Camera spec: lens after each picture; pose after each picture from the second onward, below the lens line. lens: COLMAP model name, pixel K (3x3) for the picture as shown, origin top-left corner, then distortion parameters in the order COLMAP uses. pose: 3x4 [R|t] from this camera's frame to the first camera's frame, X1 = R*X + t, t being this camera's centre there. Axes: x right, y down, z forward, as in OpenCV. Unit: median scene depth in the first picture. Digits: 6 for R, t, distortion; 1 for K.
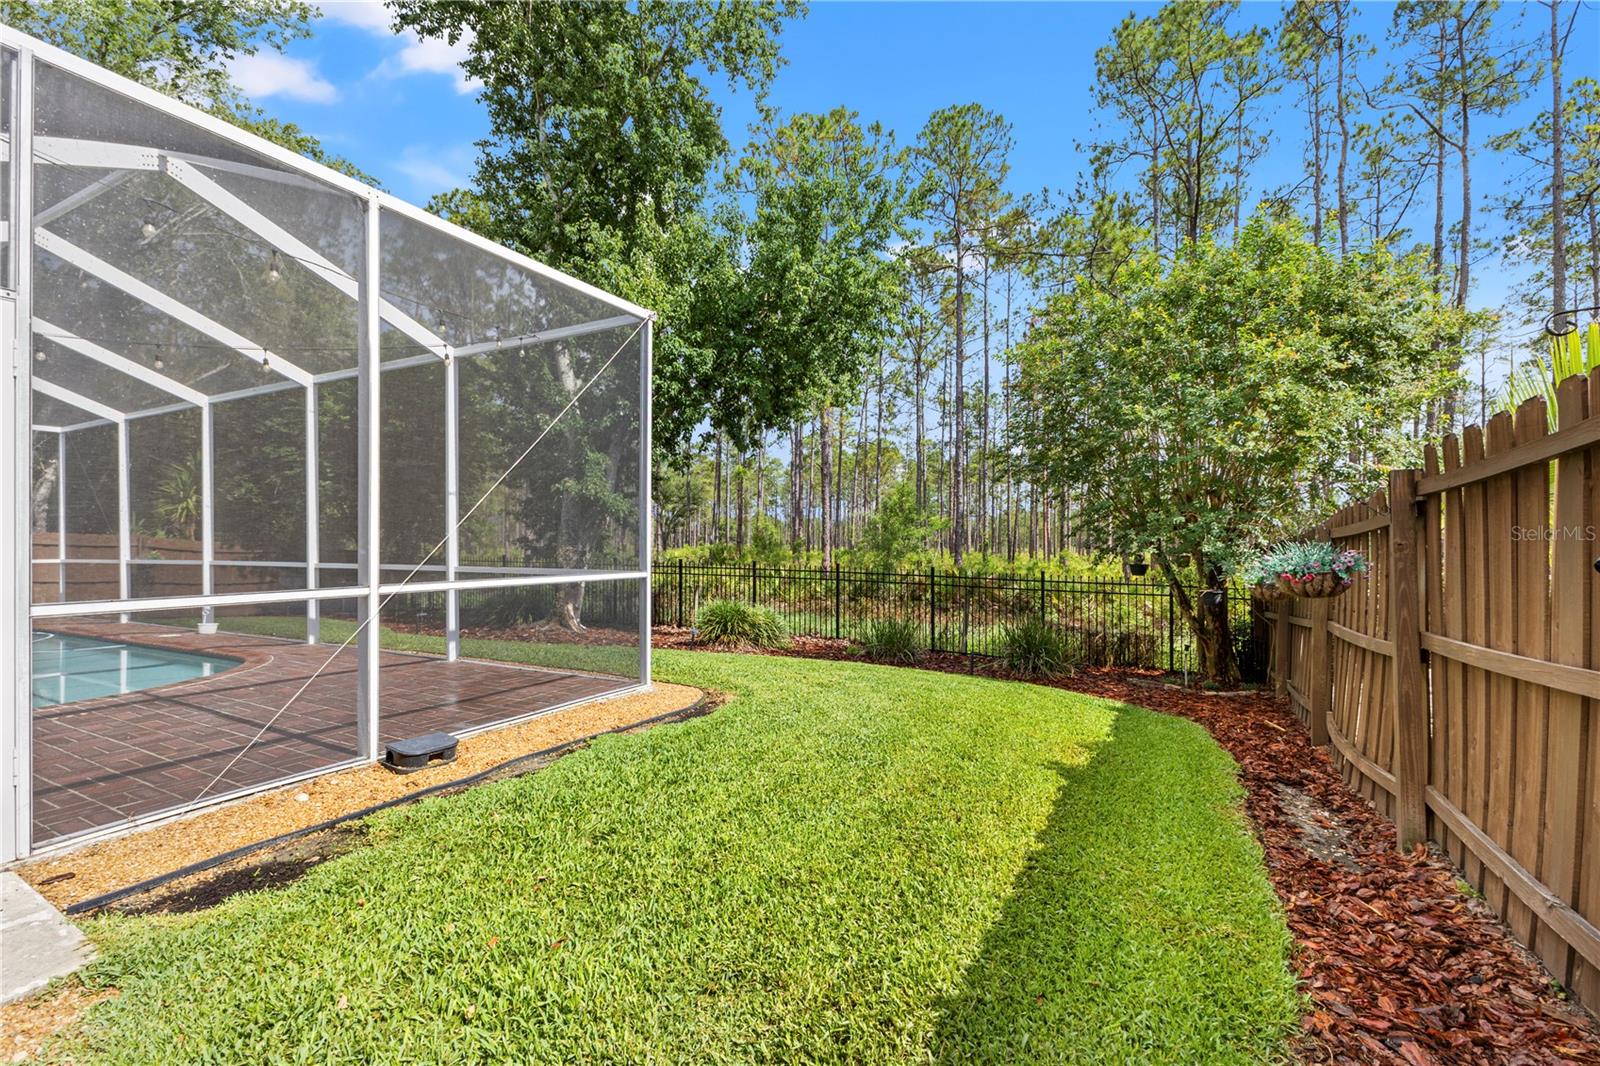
lens RADIAL K [[695.3, 0, 826.0], [0, 695.3, 545.9], [0, 0, 1]] dist [0.001739, 0.000177]
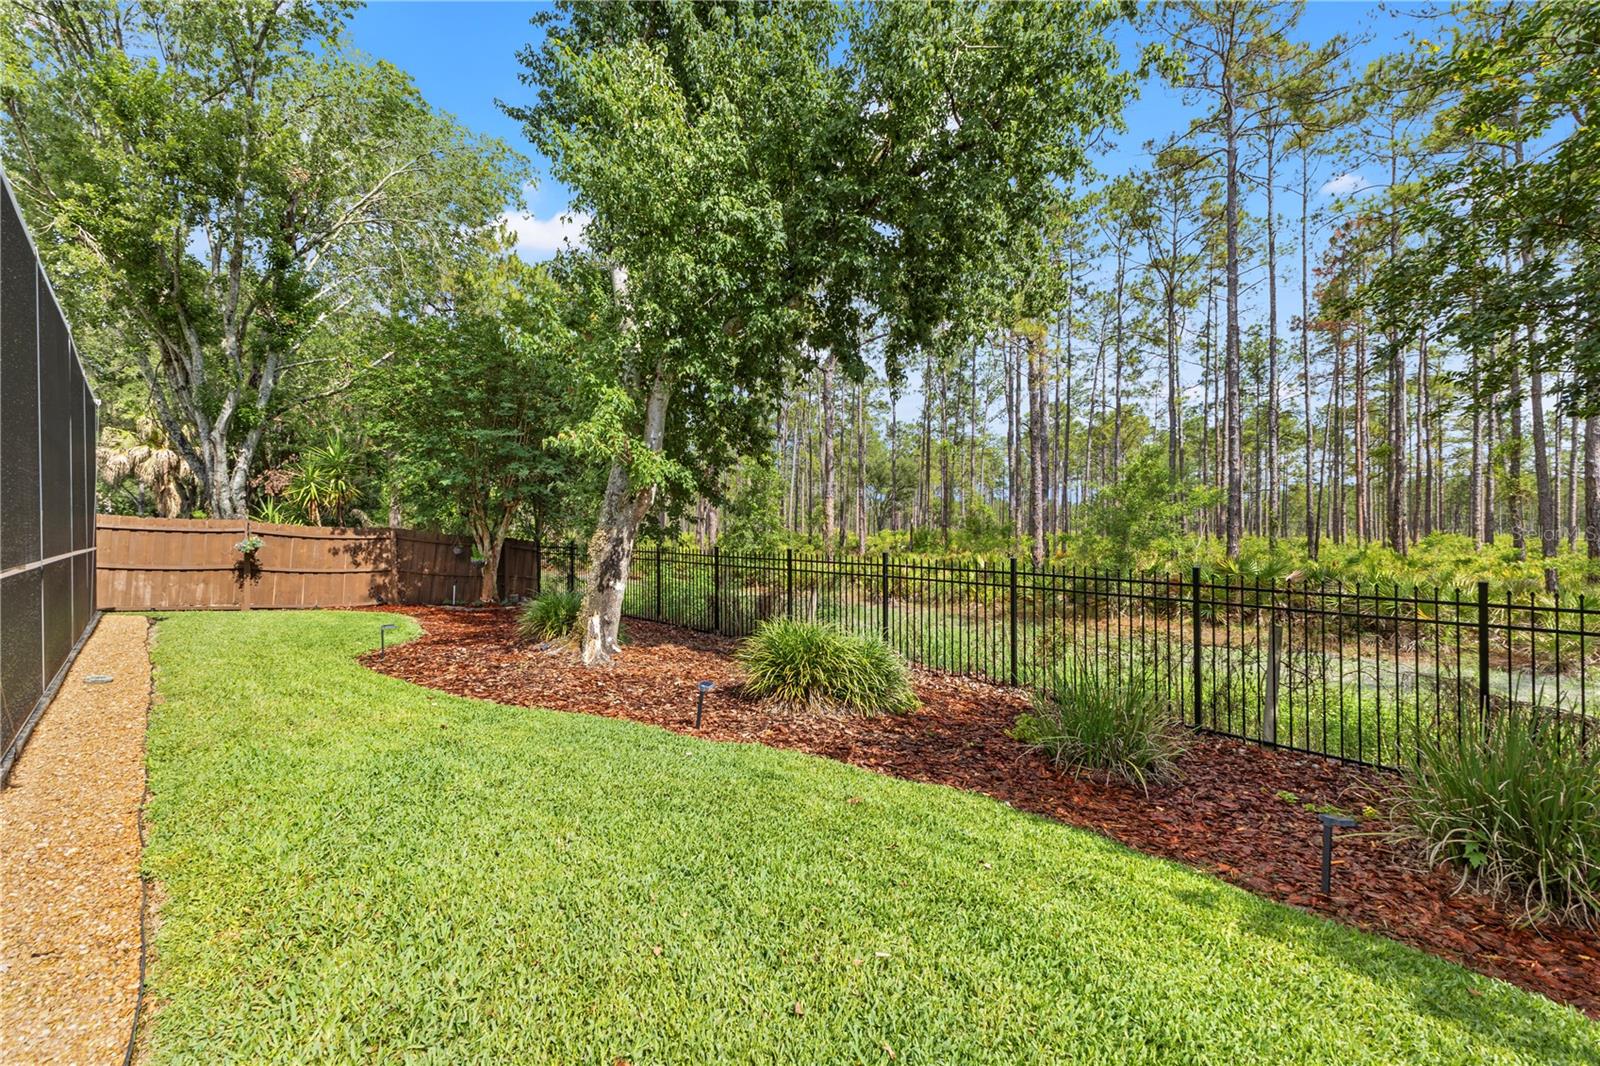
lens RADIAL K [[704.8, 0, 804.8], [0, 704.8, 528.4], [0, 0, 1]] dist [0.011005, -0.000658]
pose [[0.939731, -0.006870, -0.341846, 0.018443], [0.005648, 0.999974, -0.004571, 0.000538], [0.341868, 0.002365, 0.939745, 0.125692]]
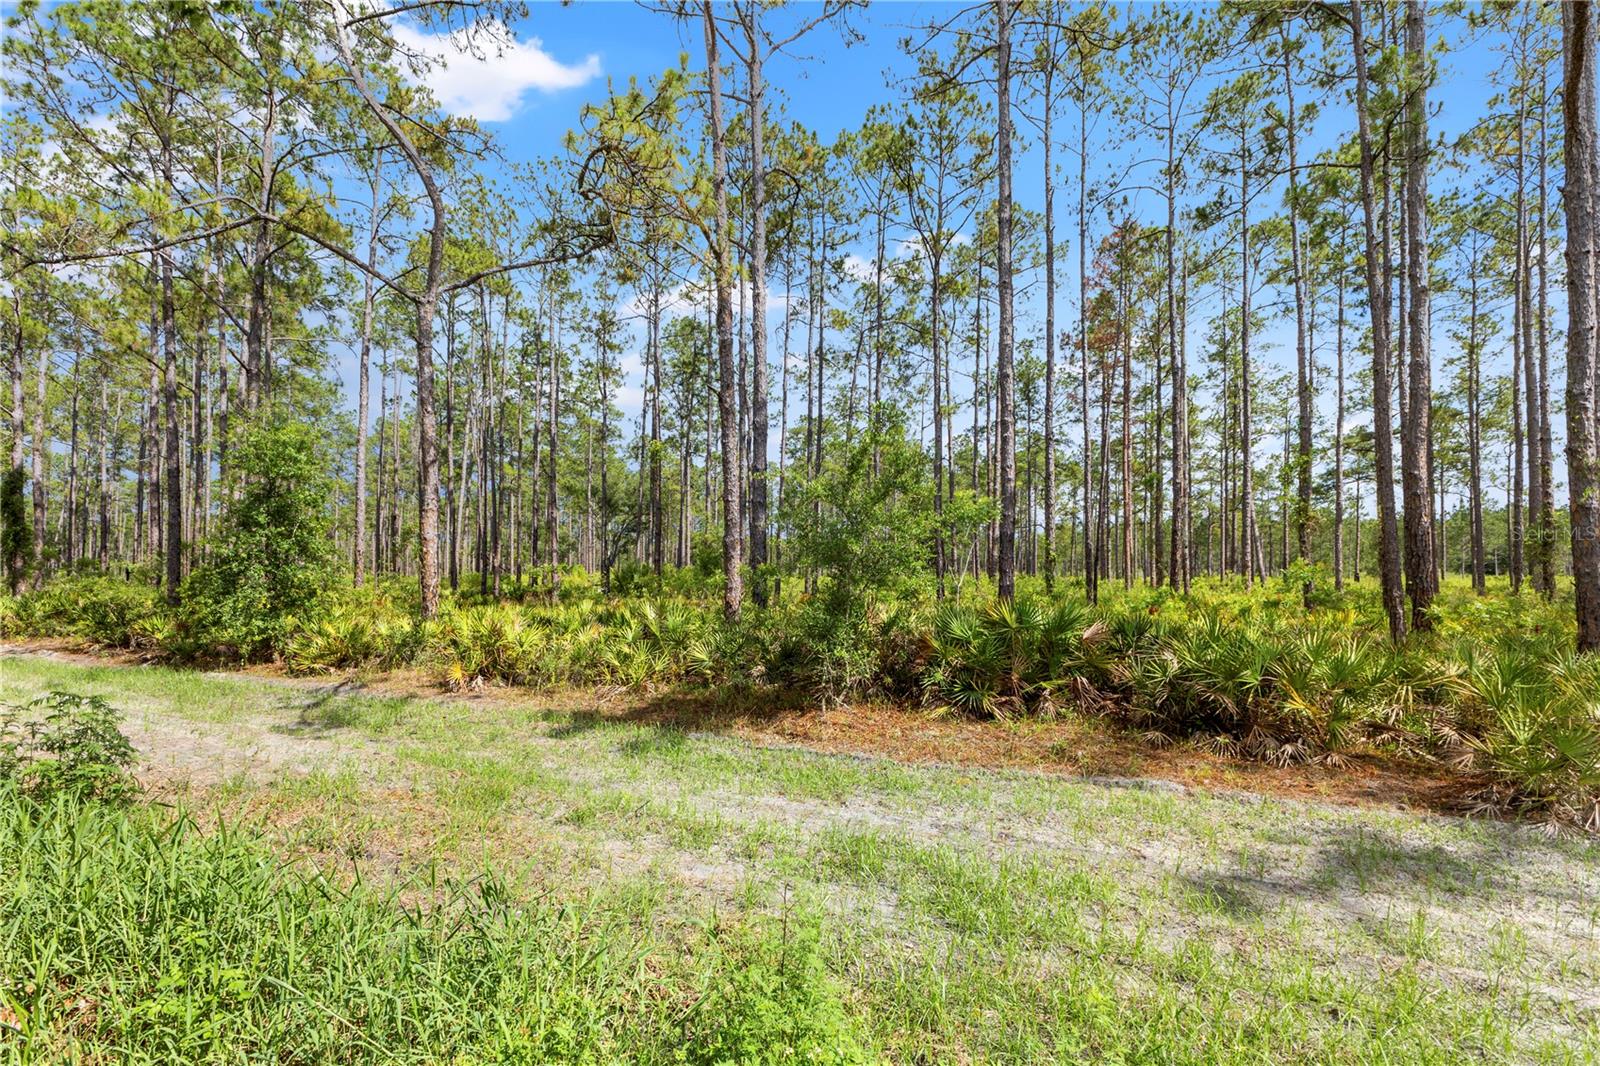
lens RADIAL K [[841.5, 0, 797.4], [0, 841.5, 561.7], [0, 0, 1]] dist [0.000463, -0.000062]
pose [[0.998928, -0.005583, -0.045947, 0.051881], [0.005016, 0.999910, -0.012455, 0.006676], [0.046012, 0.012212, 0.998866, 0.301360]]
